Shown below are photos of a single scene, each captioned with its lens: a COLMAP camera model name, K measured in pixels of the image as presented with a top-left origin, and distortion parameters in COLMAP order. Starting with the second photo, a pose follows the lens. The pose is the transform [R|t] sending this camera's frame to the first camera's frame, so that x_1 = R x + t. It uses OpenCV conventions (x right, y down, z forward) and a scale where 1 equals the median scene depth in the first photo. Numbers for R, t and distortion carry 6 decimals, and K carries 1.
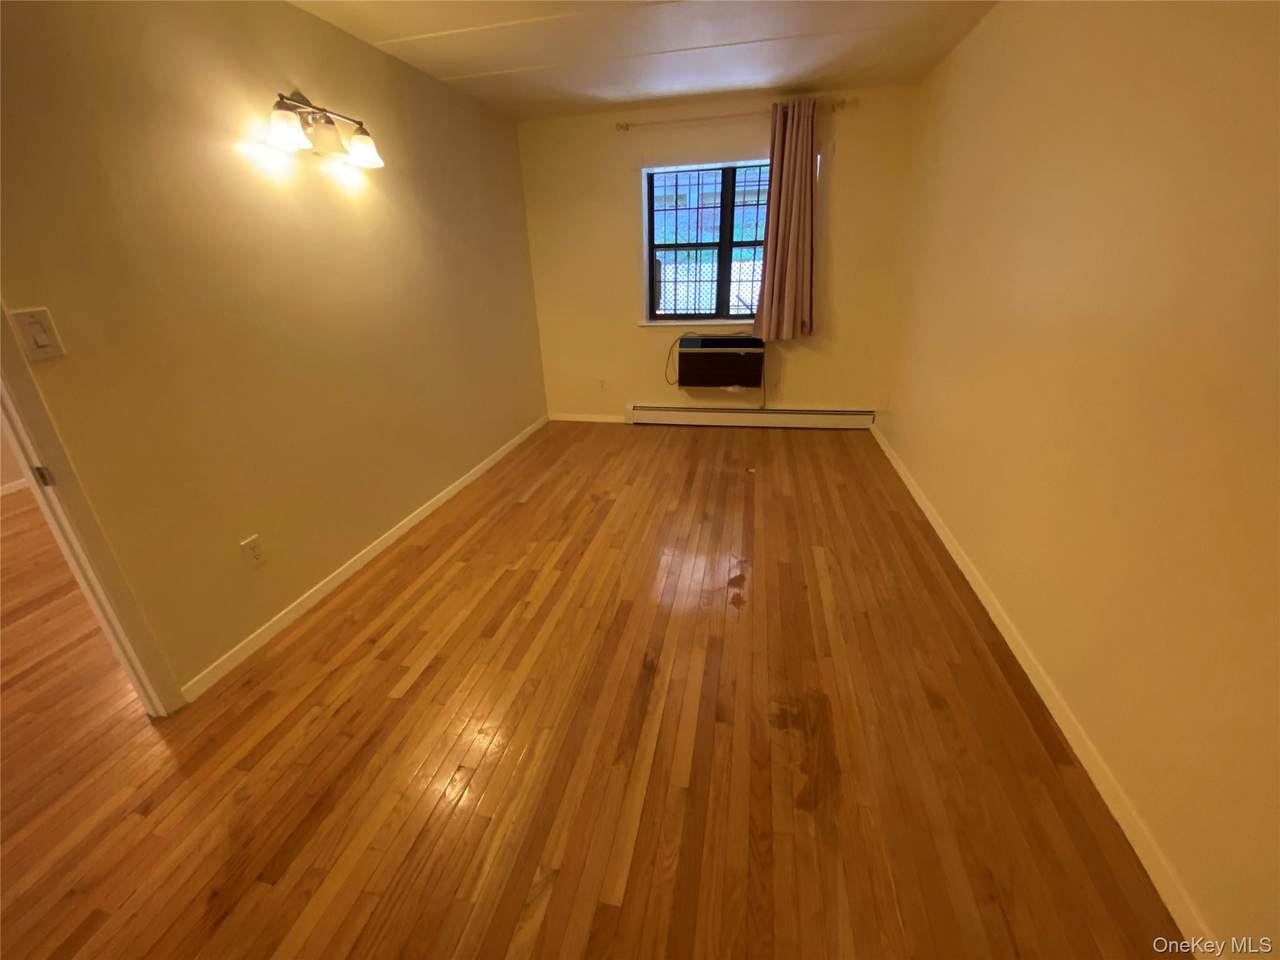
lens RADIAL K [[518.3, 0, 636.0], [0, 518.3, 481.5], [0, 0, 1]] dist [0.035063, -0.029235]
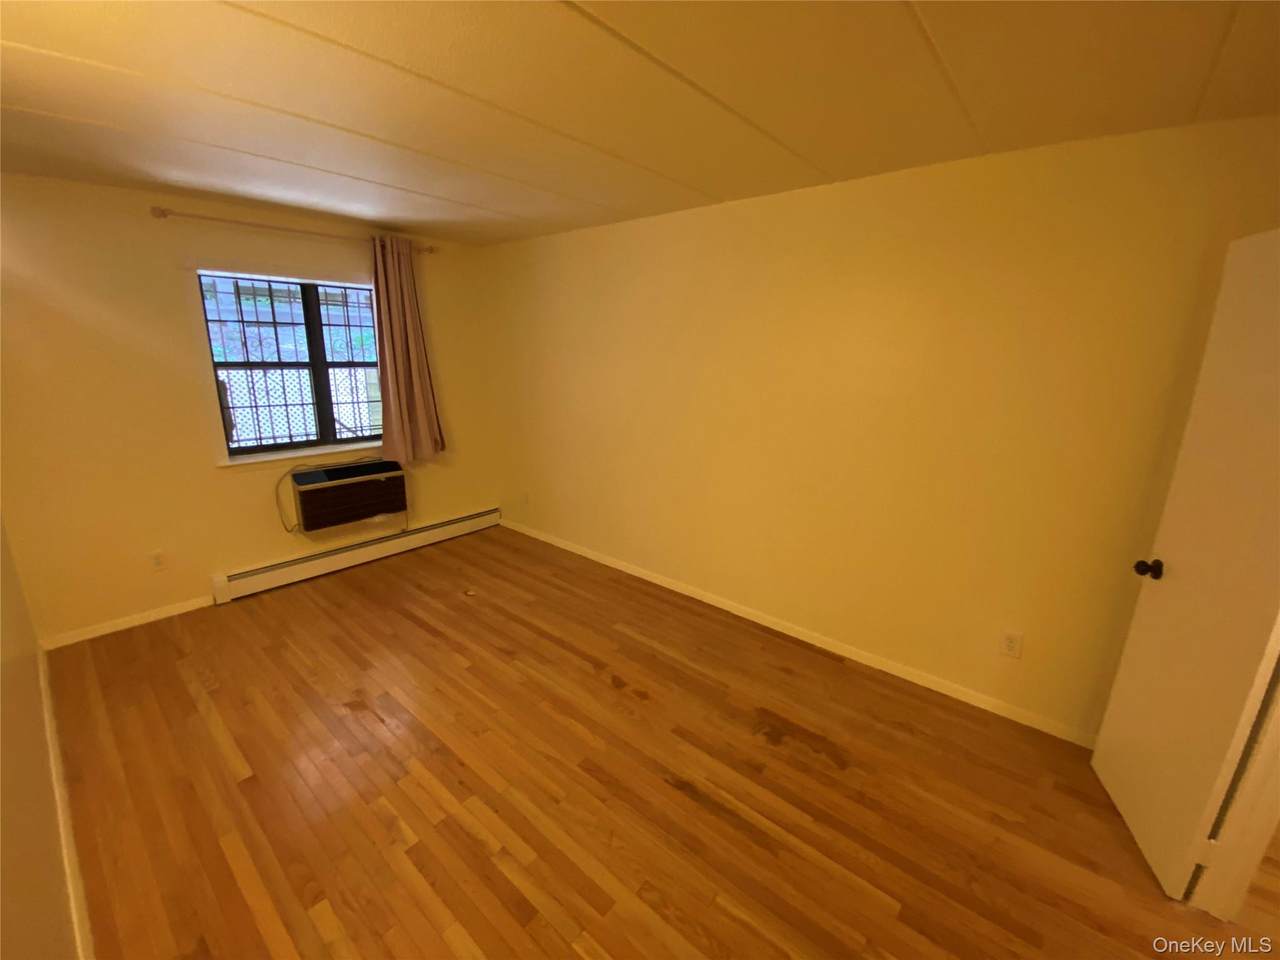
lens RADIAL K [[518.3, 0, 636.0], [0, 518.3, 481.5], [0, 0, 1]] dist [0.035063, -0.029235]
pose [[0.468994, -0.178401, 0.864996, -0.591375], [0.311793, 0.949771, 0.026834, -0.203516], [-0.826335, 0.257115, 0.501061, 0.283452]]
